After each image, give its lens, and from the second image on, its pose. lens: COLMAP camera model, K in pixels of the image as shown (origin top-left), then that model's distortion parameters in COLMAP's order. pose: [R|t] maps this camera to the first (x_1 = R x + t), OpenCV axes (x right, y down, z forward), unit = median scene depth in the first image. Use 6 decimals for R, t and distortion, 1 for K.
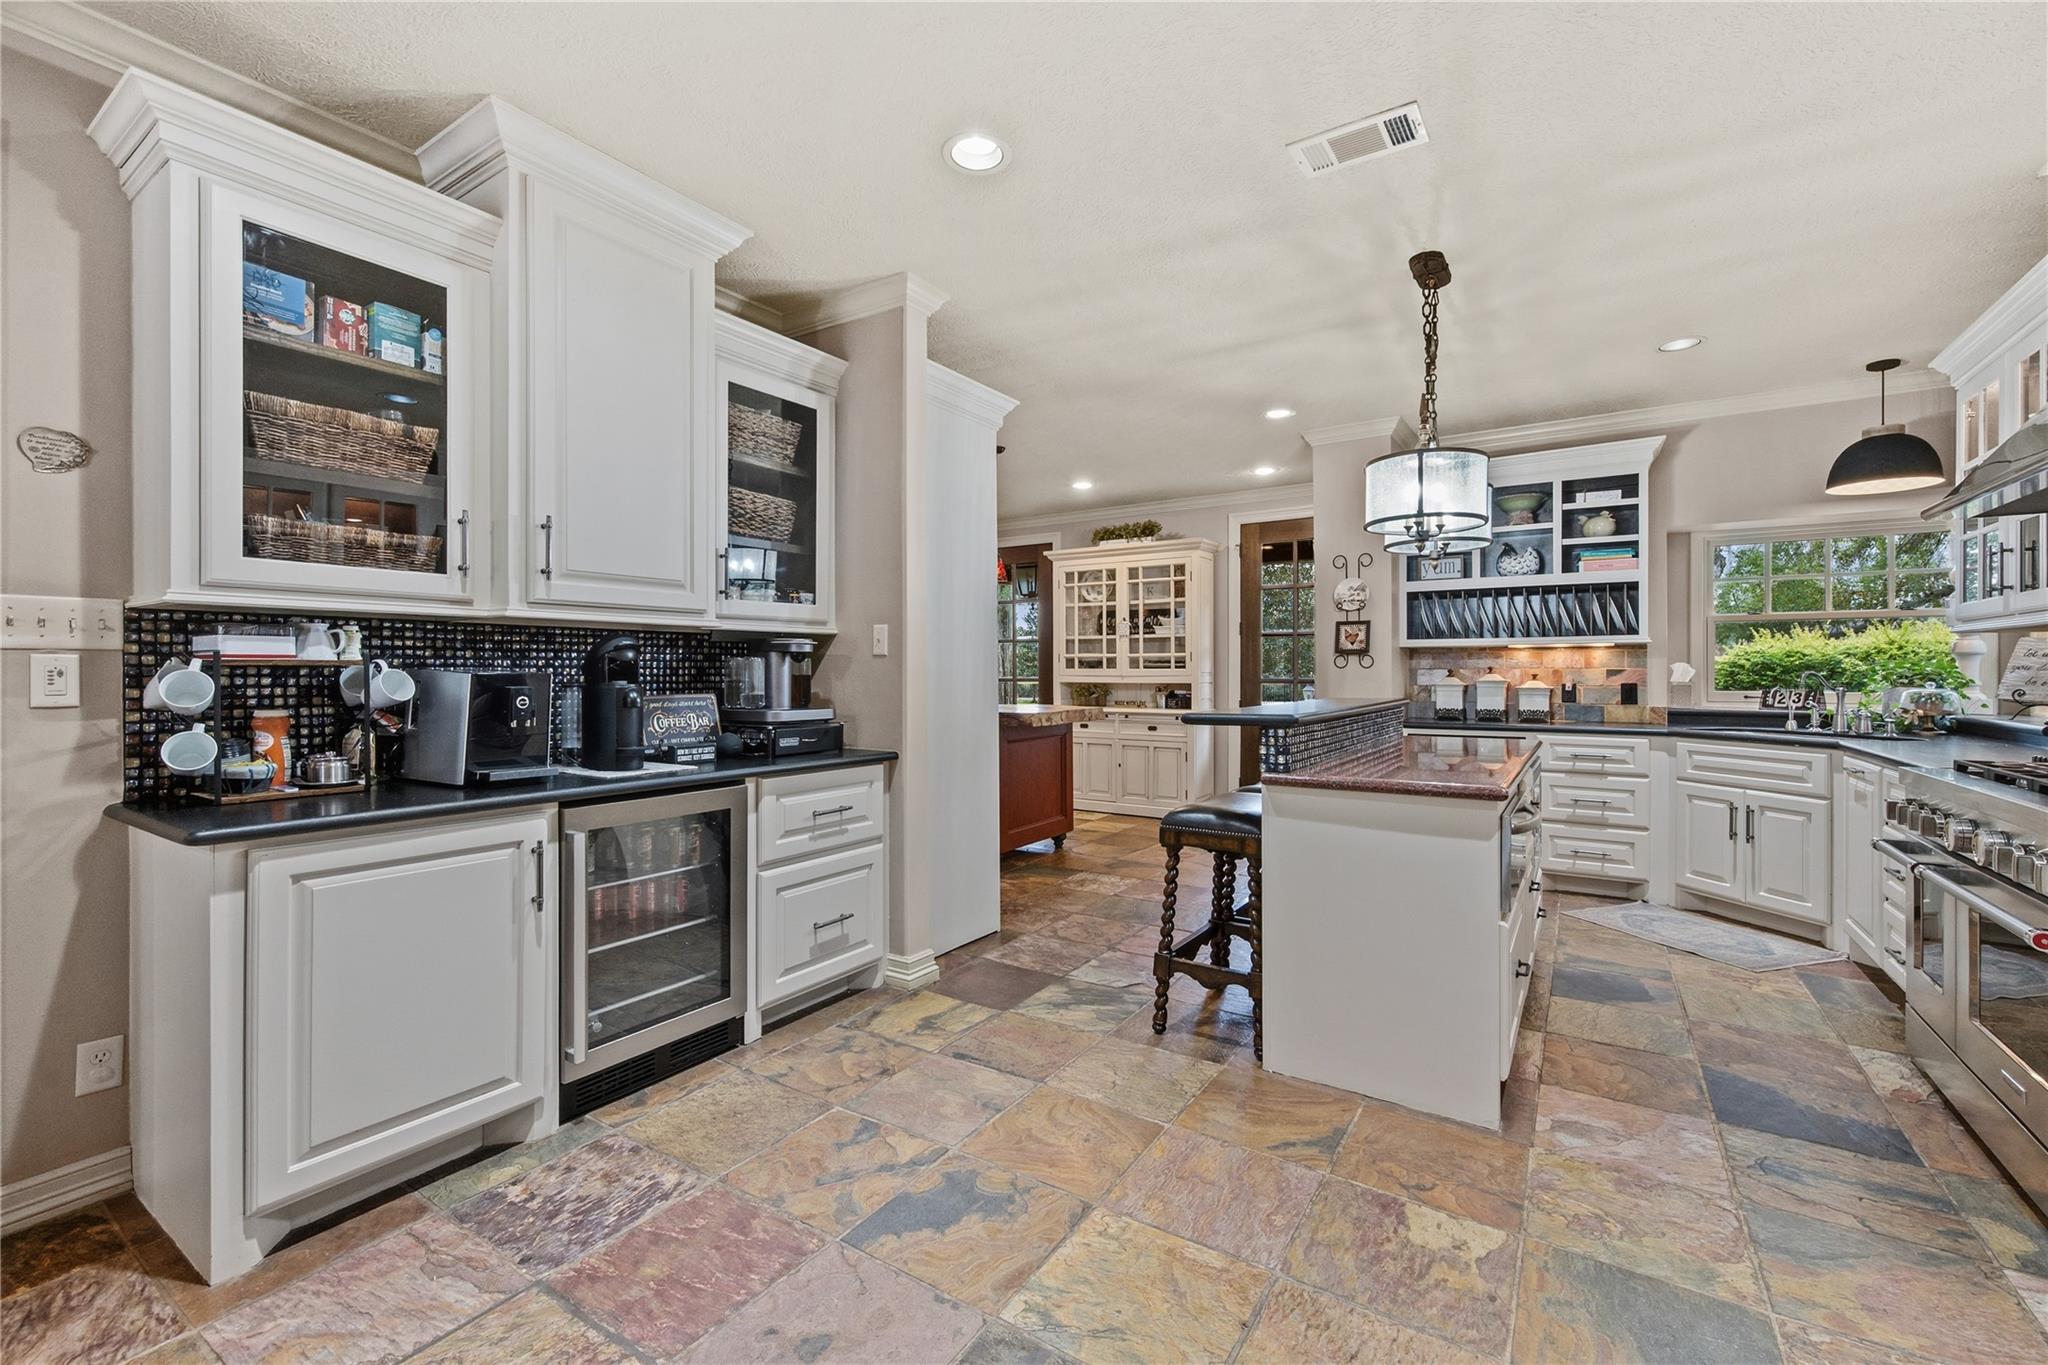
lens RADIAL K [[877.8, 0, 1031.8], [0, 877.8, 673.8], [0, 0, 1]] dist [-0.023861, -0.000239]
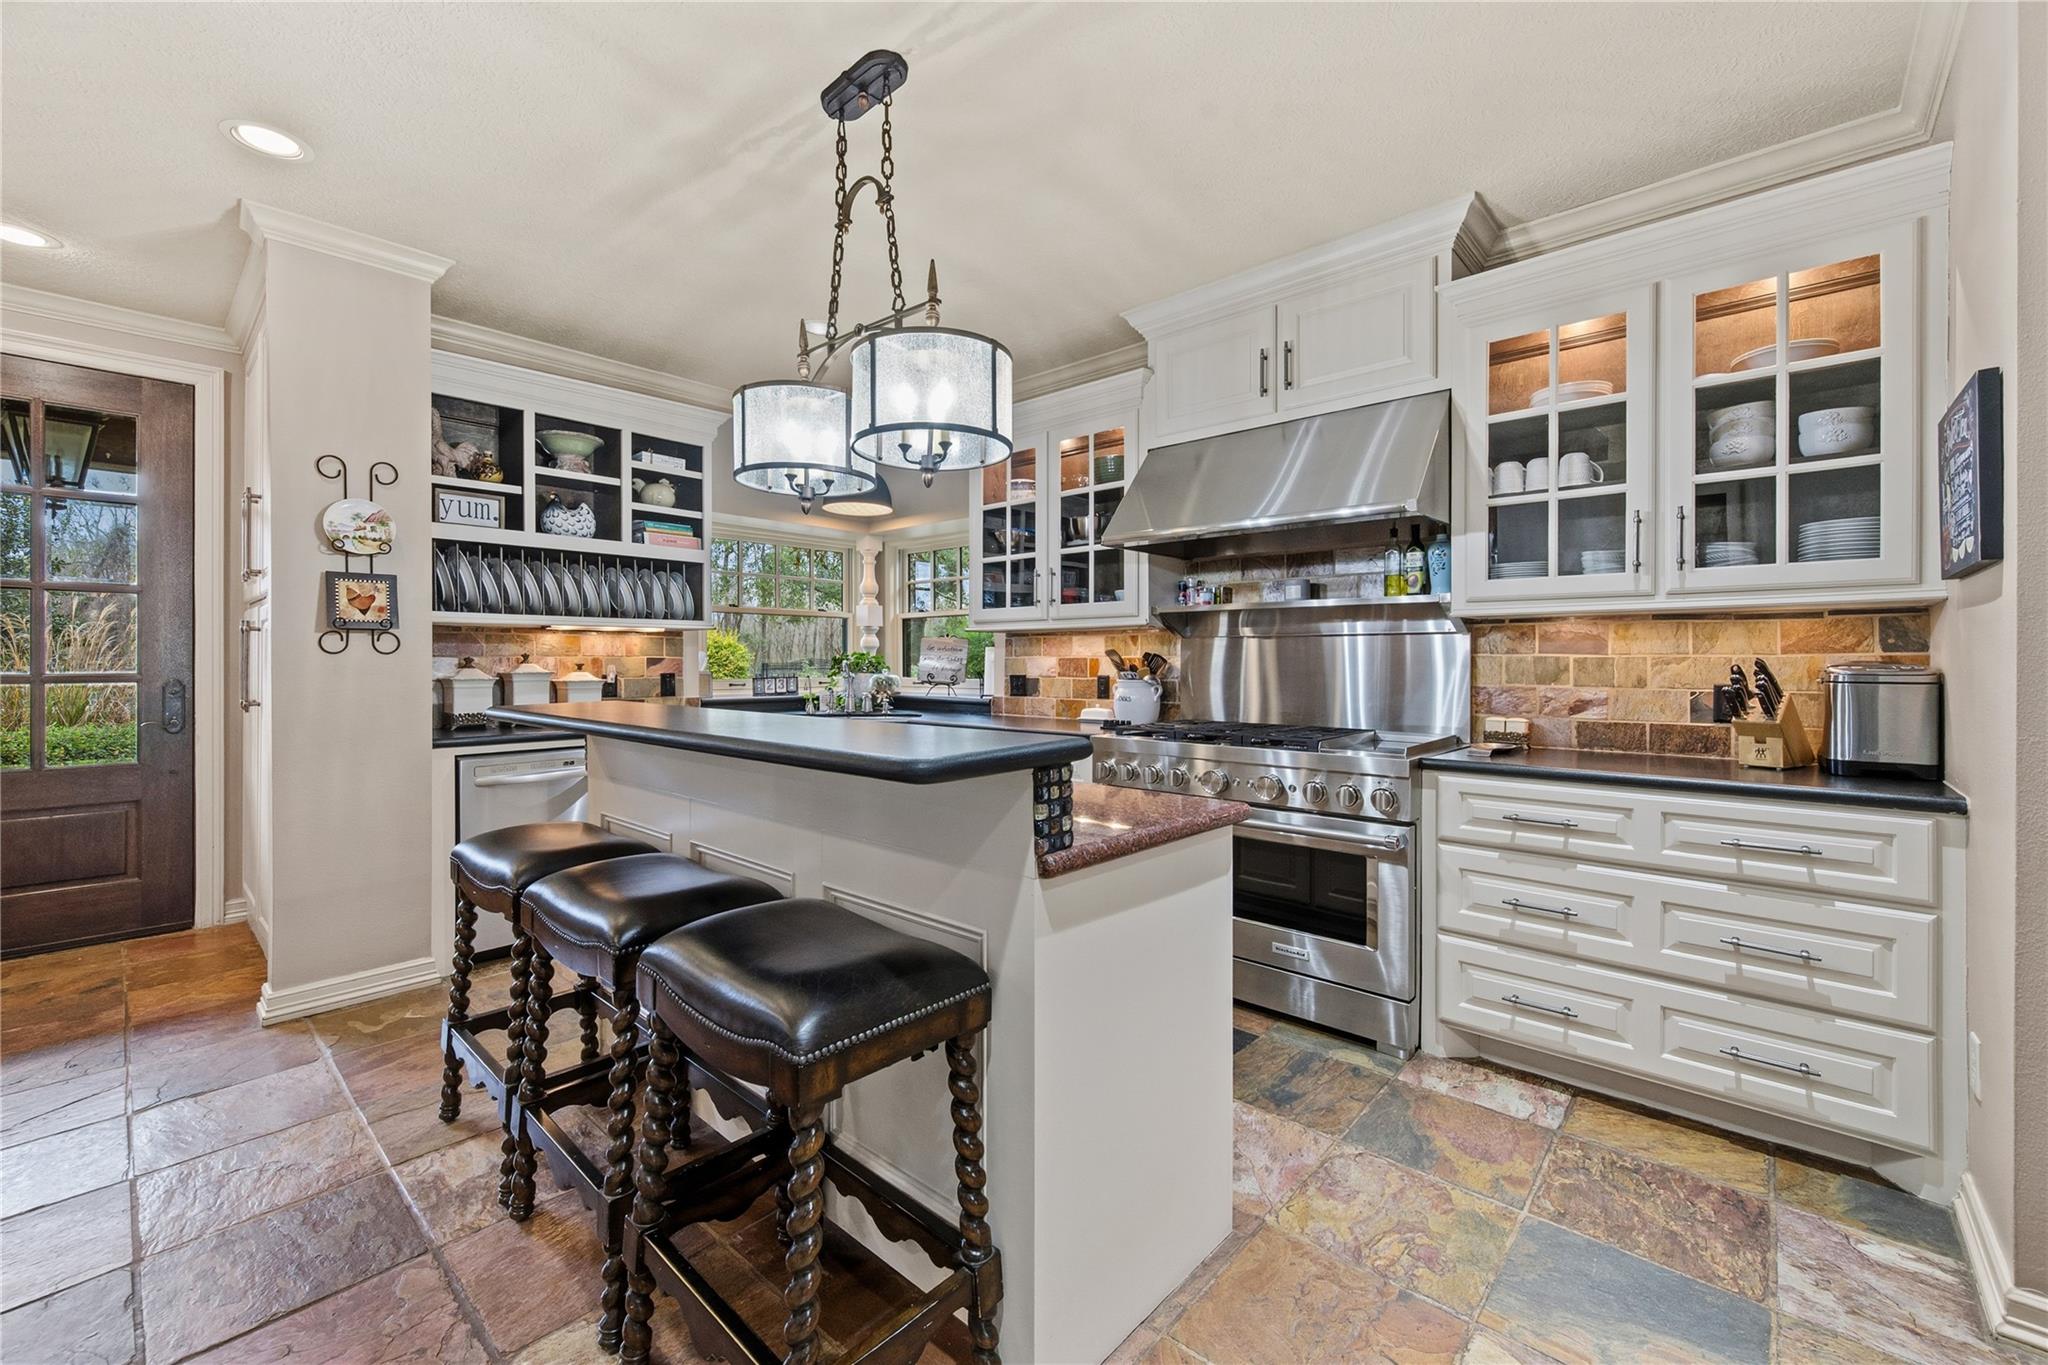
lens RADIAL K [[819.7, 0, 1035.3], [0, 819.7, 666.4], [0, 0, 1]] dist [-0.000992, 0.000135]
pose [[0.147718, -0.007865, 0.988998, -0.109104], [0.001295, 0.999969, 0.007759, -0.002193], [-0.989029, 0.000135, 0.147723, 0.486782]]
